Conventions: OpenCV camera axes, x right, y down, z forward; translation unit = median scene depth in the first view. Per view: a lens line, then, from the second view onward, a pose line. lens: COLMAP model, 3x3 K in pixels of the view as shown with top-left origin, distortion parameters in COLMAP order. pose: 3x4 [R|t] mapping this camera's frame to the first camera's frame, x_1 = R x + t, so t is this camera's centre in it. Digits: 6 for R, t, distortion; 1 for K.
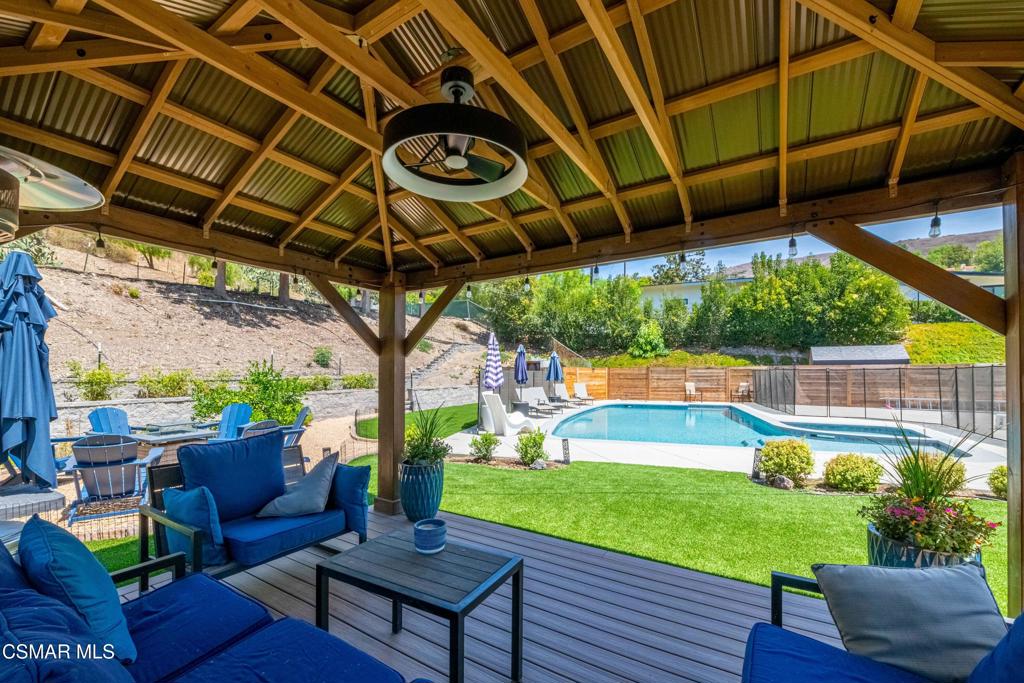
lens RADIAL K [[424.1, 0, 511.8], [0, 424.1, 357.7], [0, 0, 1]] dist [-0.000617, -0.000154]
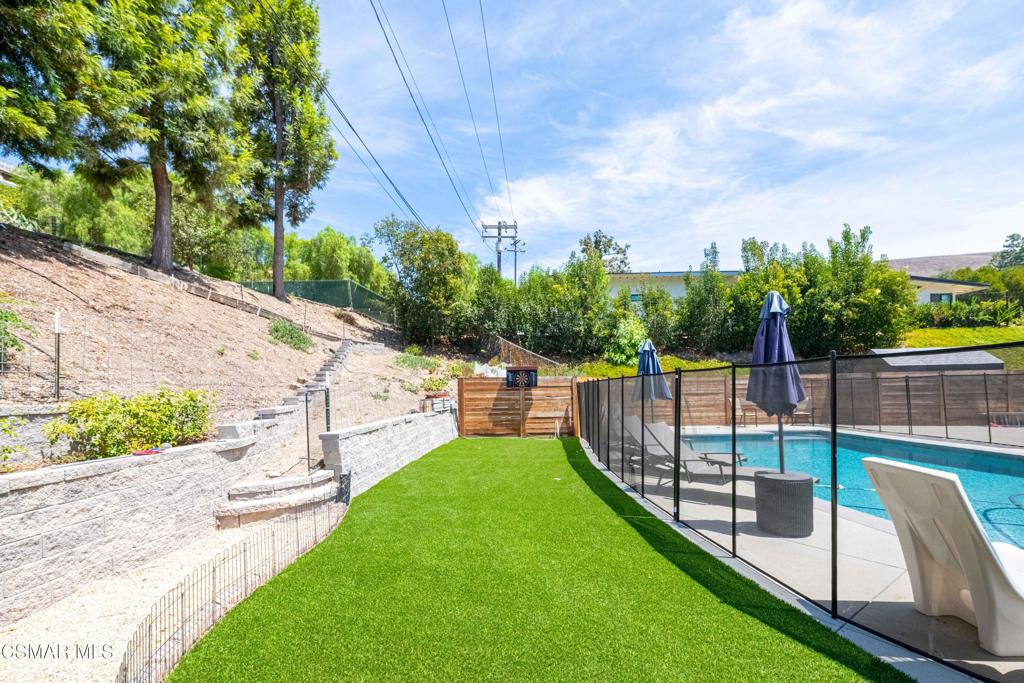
lens RADIAL K [[423.5, 0, 511.4], [0, 423.5, 380.8], [0, 0, 1]] dist [-0.001394, -0.000187]
pose [[0.933420, -0.006229, 0.358732, -0.137784], [0.001241, 0.999899, 0.014135, 0.015467], [-0.358784, -0.012749, 0.933333, 0.382717]]
